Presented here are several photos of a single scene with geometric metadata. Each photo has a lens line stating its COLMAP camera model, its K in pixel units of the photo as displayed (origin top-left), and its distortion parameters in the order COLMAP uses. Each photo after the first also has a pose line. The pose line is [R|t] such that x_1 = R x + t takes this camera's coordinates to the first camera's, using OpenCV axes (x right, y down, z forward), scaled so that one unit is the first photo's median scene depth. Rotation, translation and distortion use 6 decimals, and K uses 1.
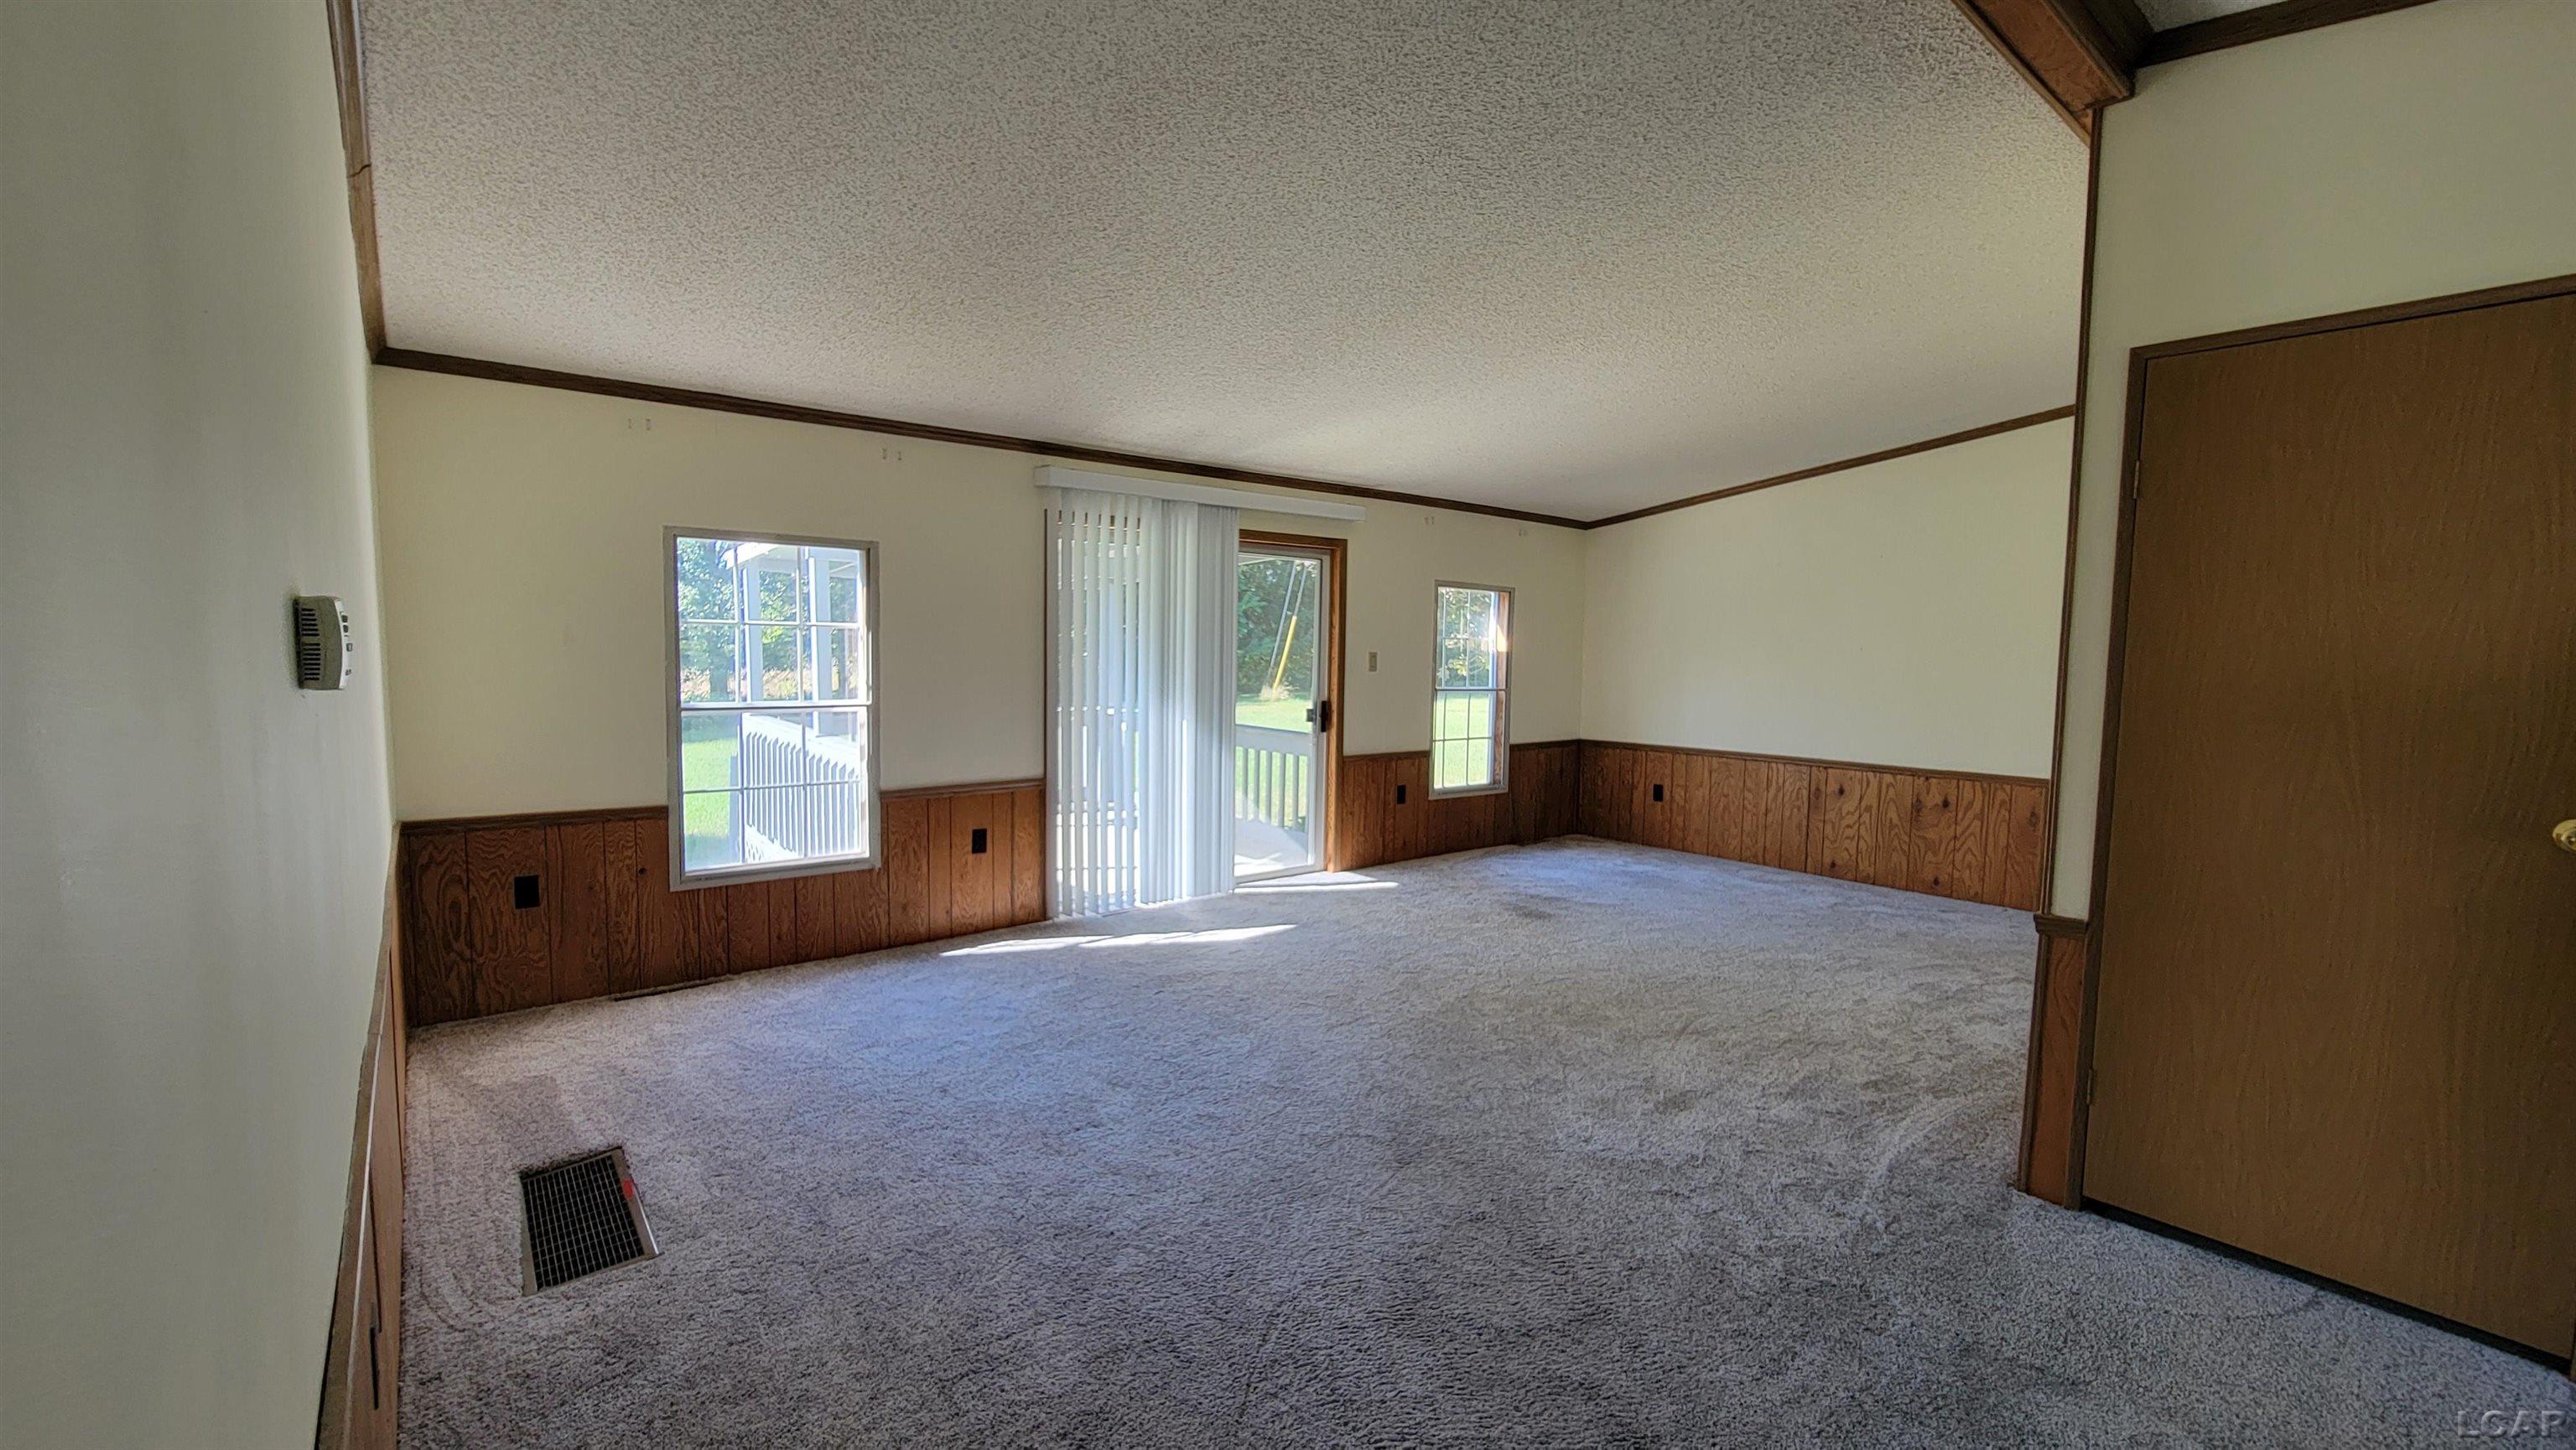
lens RADIAL K [[1044.0, 0, 1290.8], [0, 1044.0, 730.2], [0, 0, 1]] dist [-0.015954, 0.009940]
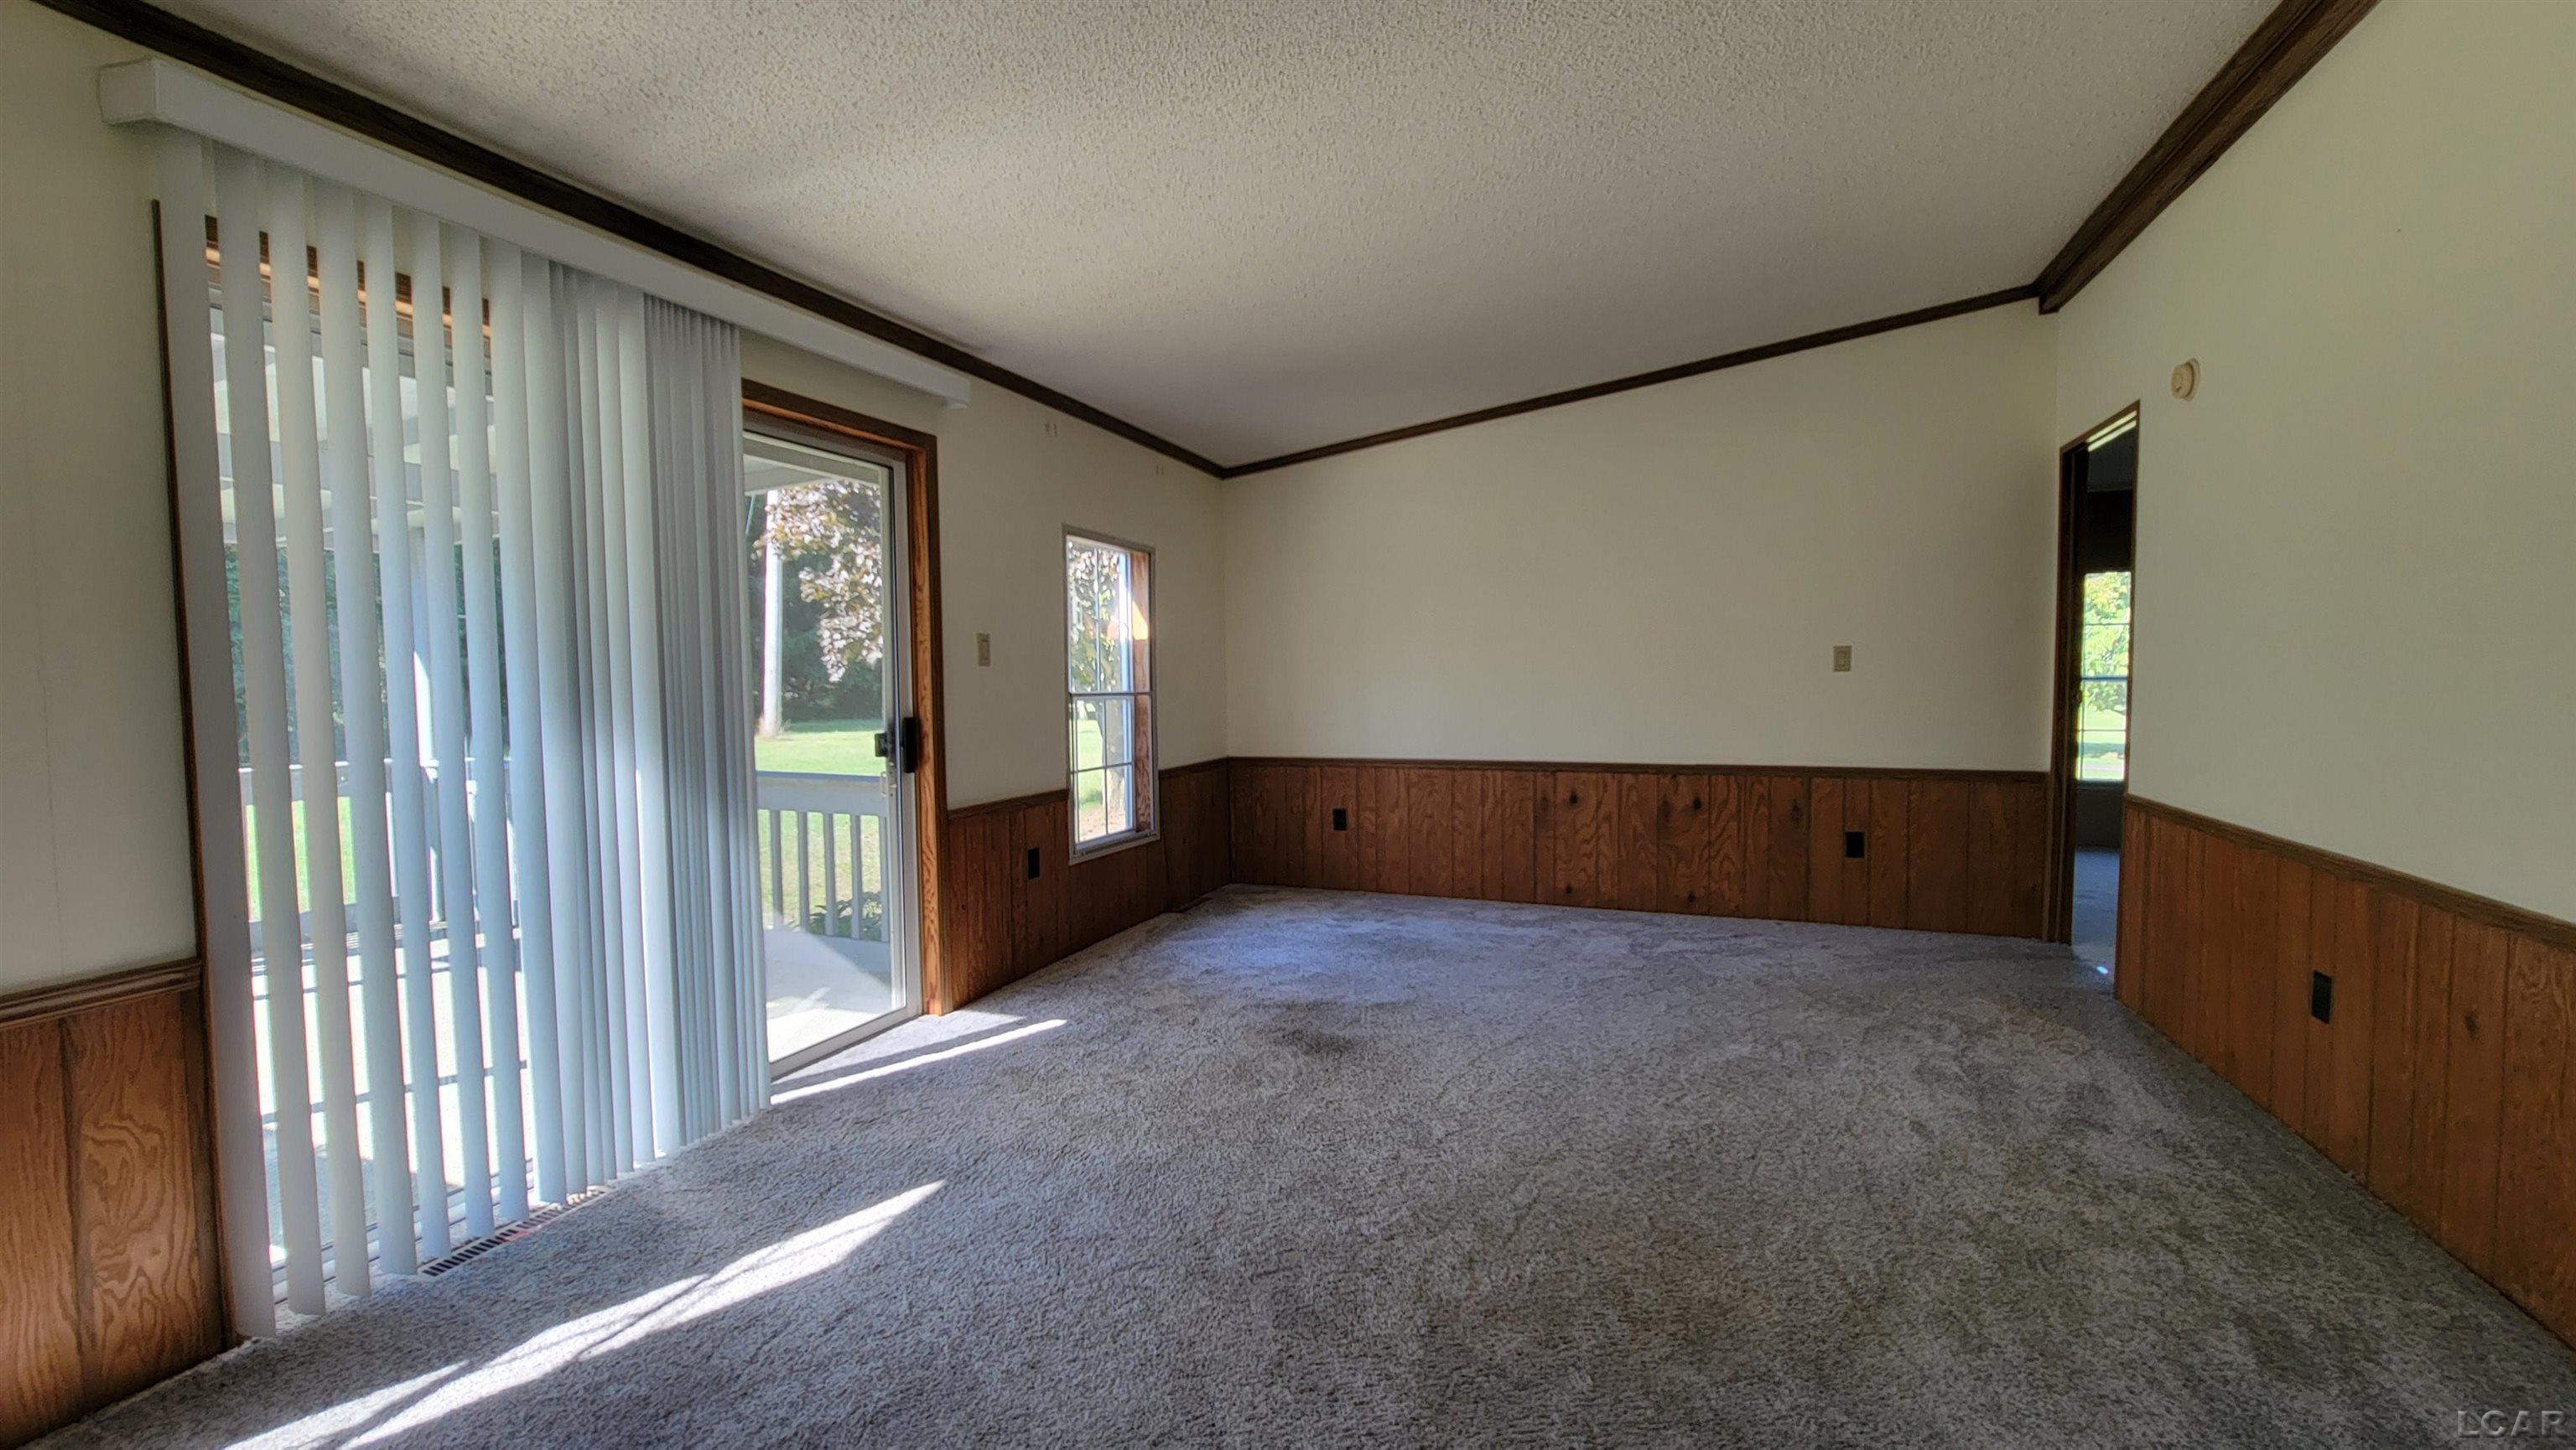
lens RADIAL K [[1044.0, 0, 1290.8], [0, 1044.0, 730.2], [0, 0, 1]] dist [-0.015954, 0.009940]
pose [[0.872221, -0.052290, 0.486309, -0.062634], [0.062565, 0.998029, -0.004902, -0.005542], [-0.485094, 0.034701, 0.873773, 0.403776]]
